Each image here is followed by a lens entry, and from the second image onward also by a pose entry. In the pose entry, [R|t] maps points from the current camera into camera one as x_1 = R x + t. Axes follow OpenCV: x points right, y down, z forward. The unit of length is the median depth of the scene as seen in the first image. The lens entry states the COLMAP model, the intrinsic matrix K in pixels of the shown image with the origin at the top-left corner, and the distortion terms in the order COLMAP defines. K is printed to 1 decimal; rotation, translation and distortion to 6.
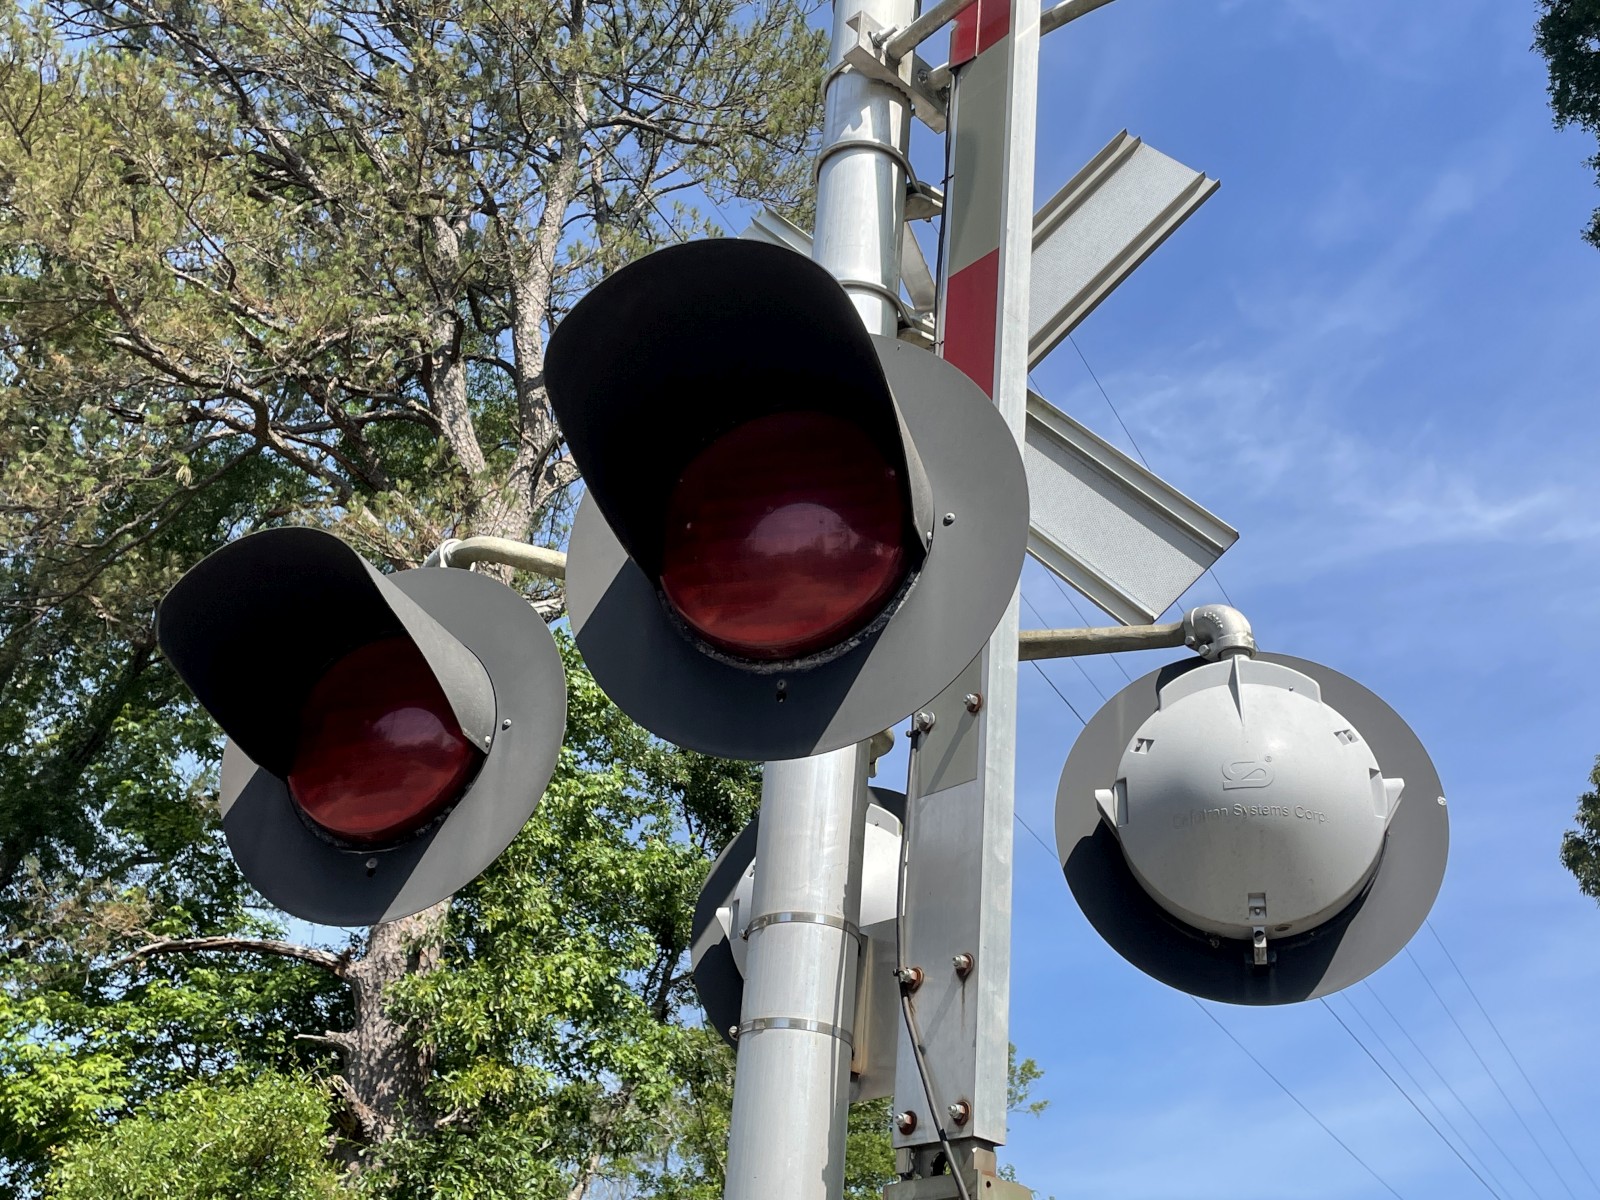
lens RADIAL K [[1859.6, 0, 803.1], [0, 1859.6, 600.8], [0, 0, 1]] dist [0.085799, -0.039165]
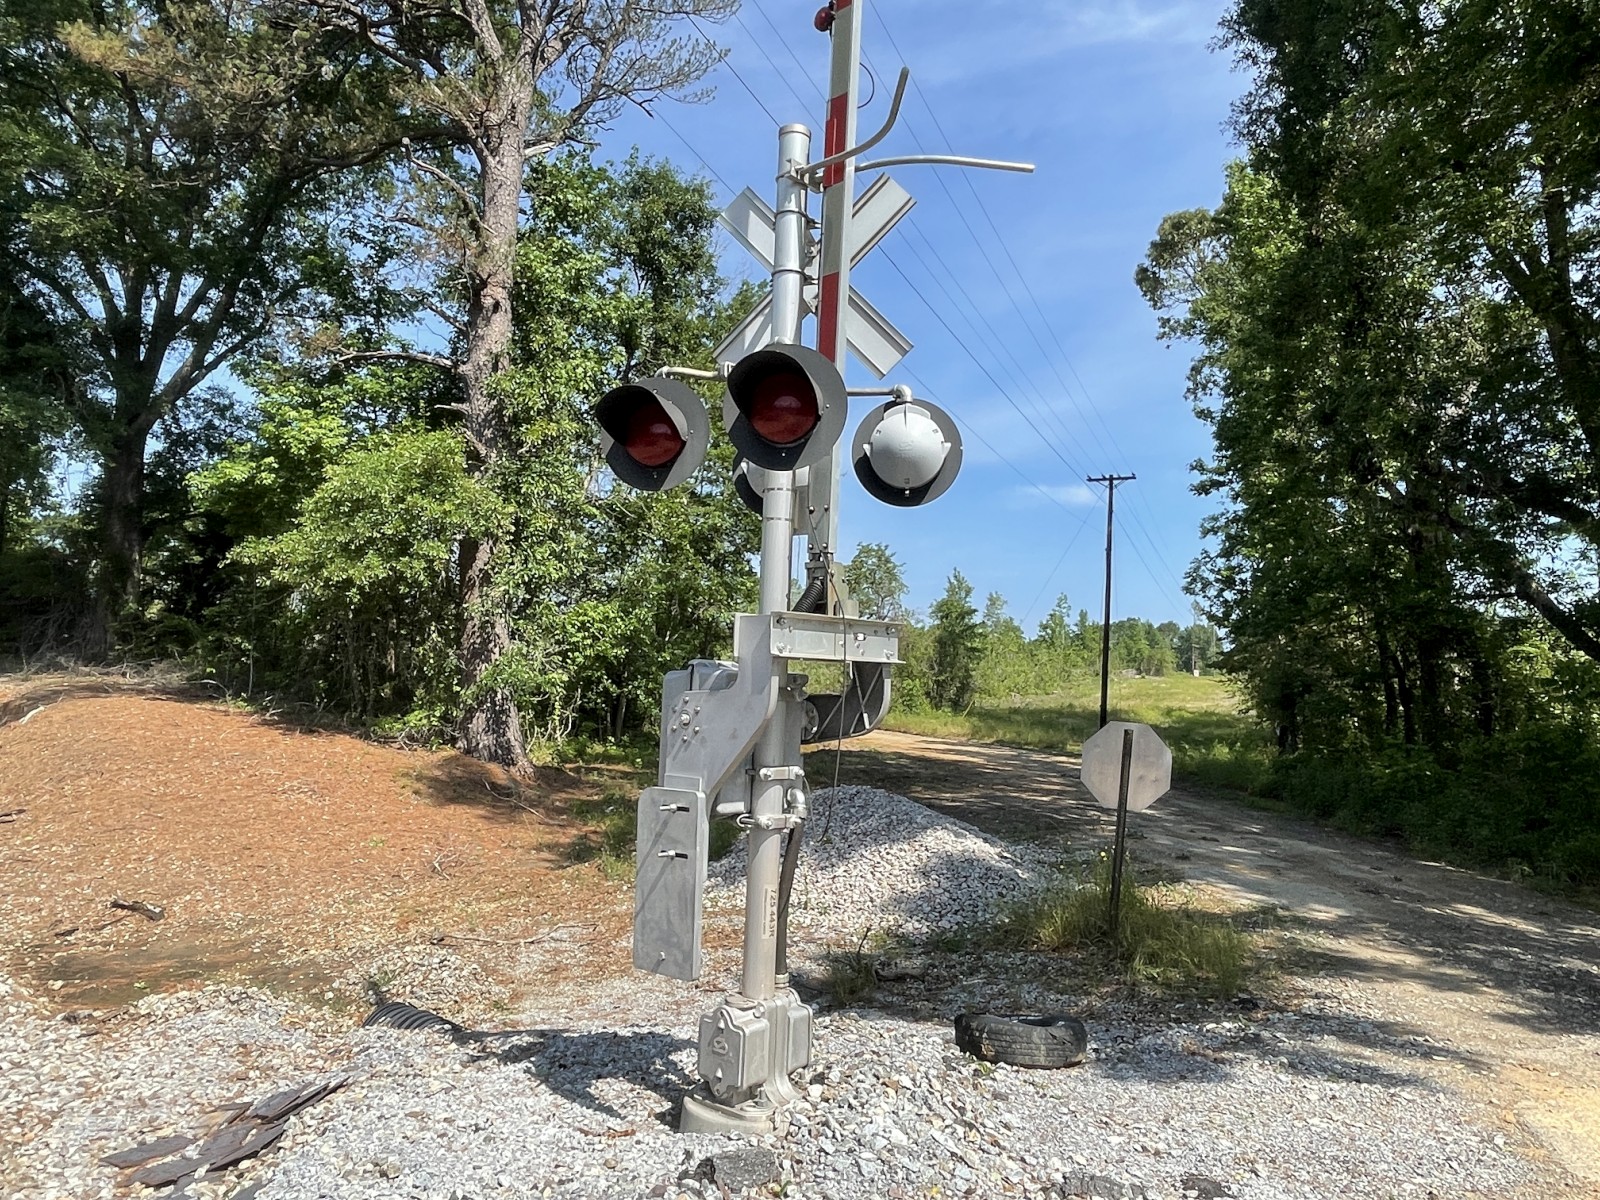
lens RADIAL K [[1085.1, 0, 805.0], [0, 1085.1, 616.7], [0, 0, 1]] dist [-0.006156, -0.004796]
pose [[0.995408, -0.027538, 0.091671, -0.012393], [-0.014241, 0.904456, 0.426328, -0.040825], [-0.094653, -0.425676, 0.899911, -0.080261]]
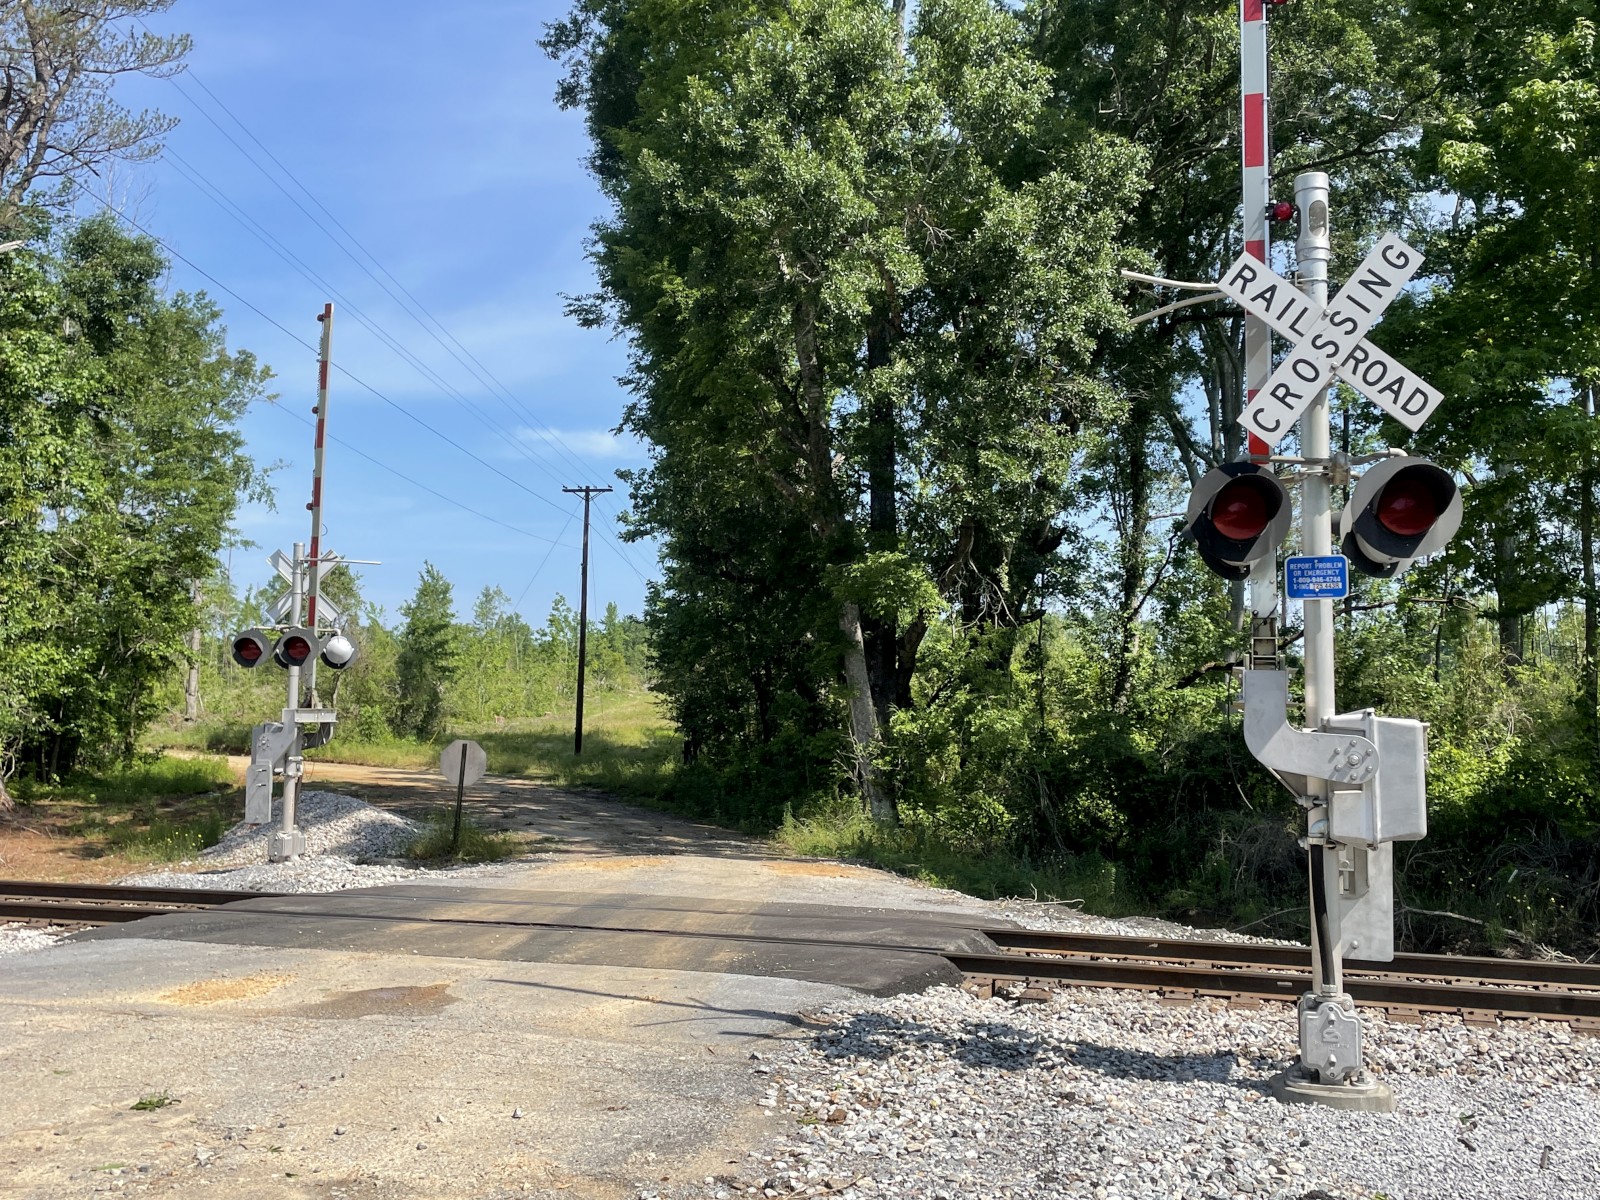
lens RADIAL K [[1530.5, 0, 800.0], [0, 1530.5, 600.0], [0, 0, 1]] dist [0.061340, -0.005768]
pose [[0.898220, -0.027132, 0.438709, -0.149782], [-0.163785, 0.905554, 0.391339, -0.486318], [-0.407892, -0.423362, 0.808943, -0.846129]]
